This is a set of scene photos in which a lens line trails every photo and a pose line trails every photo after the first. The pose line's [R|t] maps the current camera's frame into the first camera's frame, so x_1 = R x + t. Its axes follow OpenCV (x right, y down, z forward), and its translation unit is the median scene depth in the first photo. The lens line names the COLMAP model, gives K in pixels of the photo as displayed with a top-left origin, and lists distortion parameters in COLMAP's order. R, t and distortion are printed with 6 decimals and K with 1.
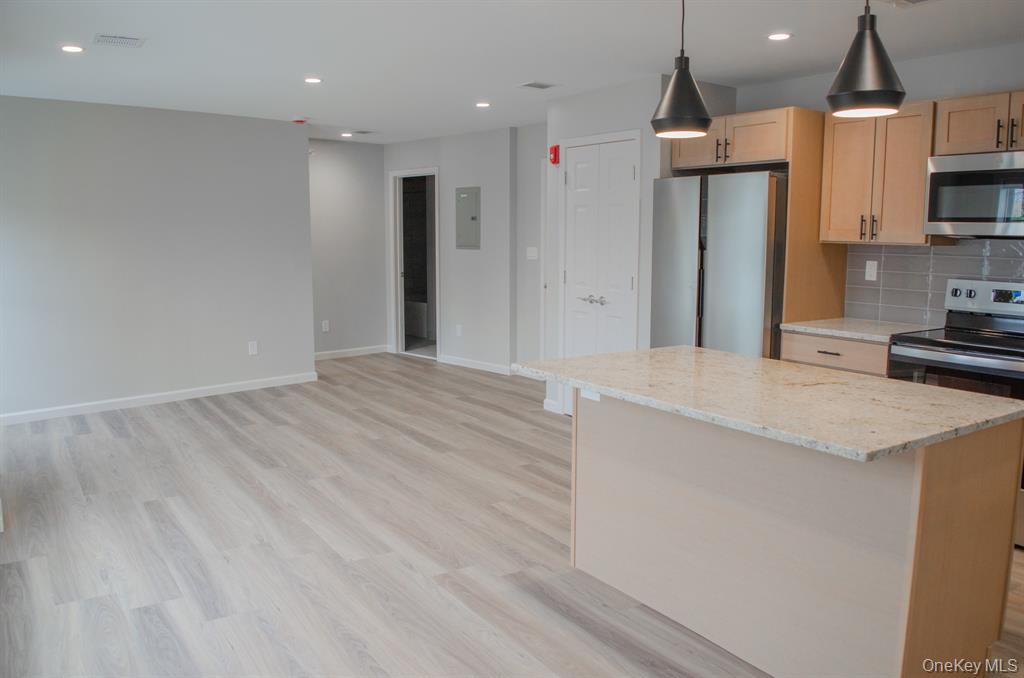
lens RADIAL K [[799.4, 0, 514.1], [0, 799.4, 345.4], [0, 0, 1]] dist [-0.095081, 0.018738]
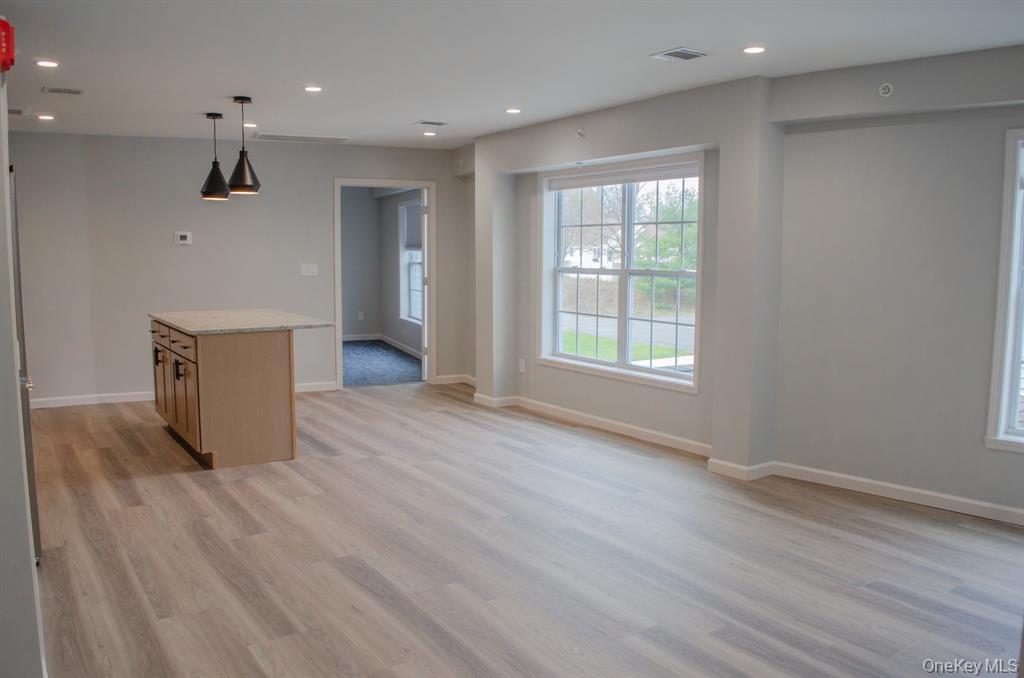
lens RADIAL K [[806.0, 0, 507.8], [0, 806.0, 348.2], [0, 0, 1]] dist [-0.088148, 0.012964]
pose [[-0.999973, -0.007181, -0.001288, -0.277328], [-0.007267, 0.965124, 0.261692, -0.284054], [-0.000636, 0.261695, -0.965151, 2.005887]]
